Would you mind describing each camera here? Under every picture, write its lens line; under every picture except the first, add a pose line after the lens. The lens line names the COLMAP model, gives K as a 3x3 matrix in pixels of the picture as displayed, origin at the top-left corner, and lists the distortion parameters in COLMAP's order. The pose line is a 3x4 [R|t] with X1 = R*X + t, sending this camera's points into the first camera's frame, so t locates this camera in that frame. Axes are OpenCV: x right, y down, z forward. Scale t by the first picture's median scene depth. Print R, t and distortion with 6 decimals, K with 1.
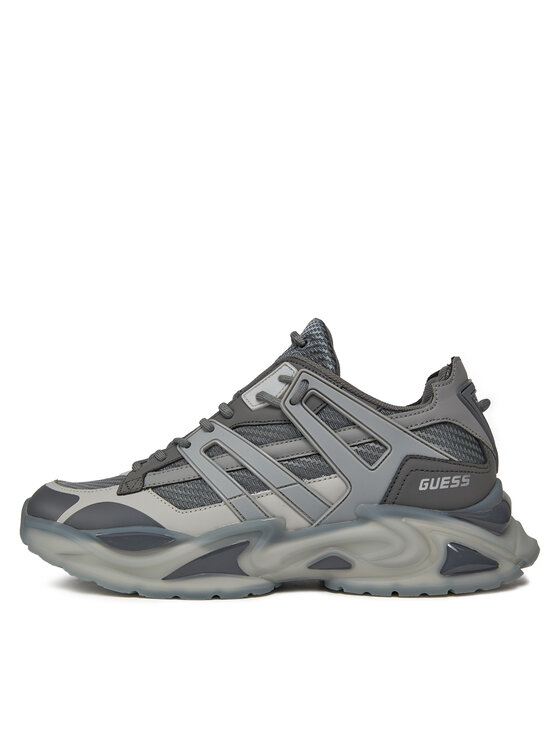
lens RADIAL K [[893.8, 0, 280.0], [0, 893.8, 373.0], [0, 0, 1]] dist [-0.003331, -0.003148]
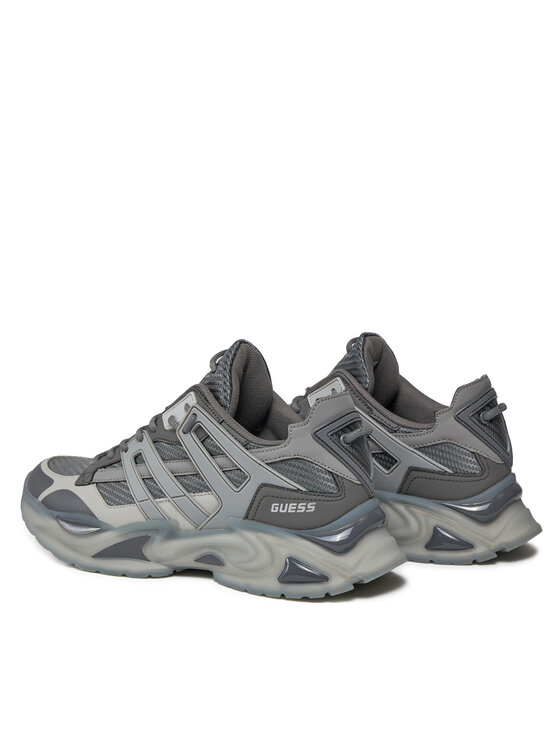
lens RADIAL K [[2087.0, 0, 280.0], [0, 2087.0, 373.0], [0, 0, 1]] dist [0.506111, -0.393744]
pose [[0.880555, 0.086544, -0.465975, 1.488251], [0.036307, 0.967980, 0.248390, -0.766422], [0.472550, -0.235639, 0.849217, -1.388055]]
